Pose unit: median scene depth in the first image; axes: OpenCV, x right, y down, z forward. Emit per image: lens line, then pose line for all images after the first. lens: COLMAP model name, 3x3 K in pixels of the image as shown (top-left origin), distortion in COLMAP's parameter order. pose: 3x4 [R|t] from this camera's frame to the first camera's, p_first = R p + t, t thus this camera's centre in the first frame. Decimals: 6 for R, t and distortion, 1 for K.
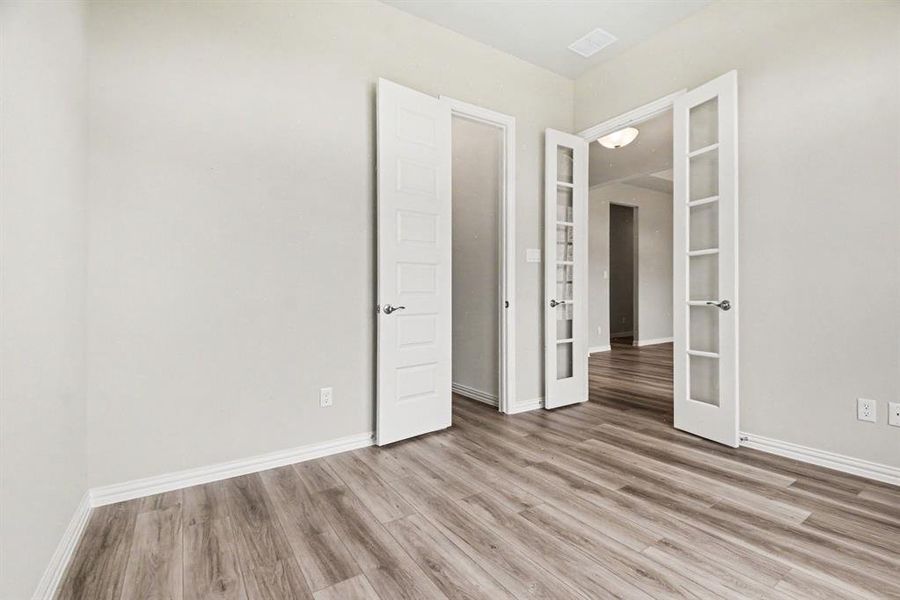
lens RADIAL K [[421.3, 0, 450.0], [0, 421.3, 300.0], [0, 0, 1]] dist [0.001550, 0.000082]
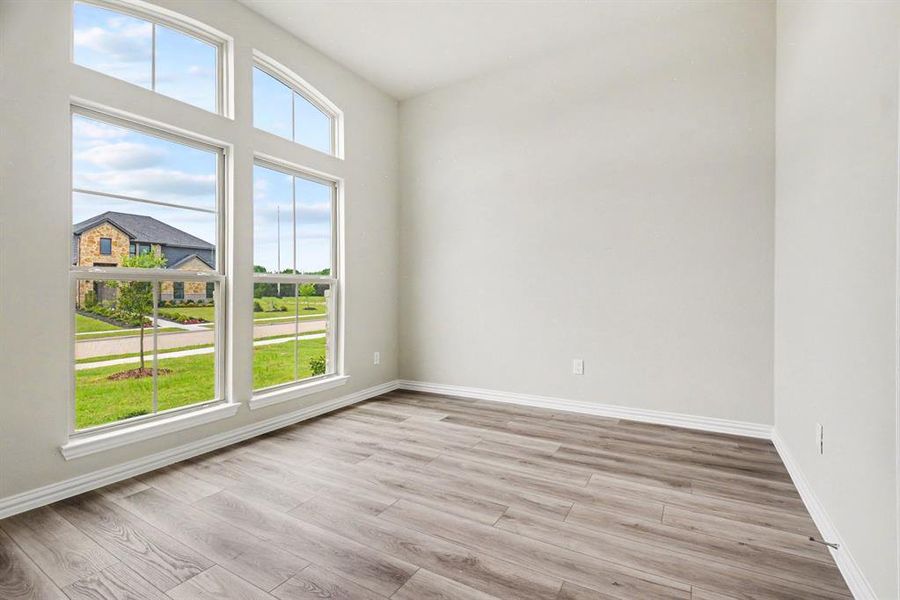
lens RADIAL K [[421.3, 0, 450.0], [0, 421.3, 300.0], [0, 0, 1]] dist [0.001550, 0.000082]
pose [[-0.898864, 0.026564, -0.437421, 0.704160], [0.016746, 0.999514, 0.026287, -0.019804], [0.437907, 0.016303, -0.898873, 1.809047]]
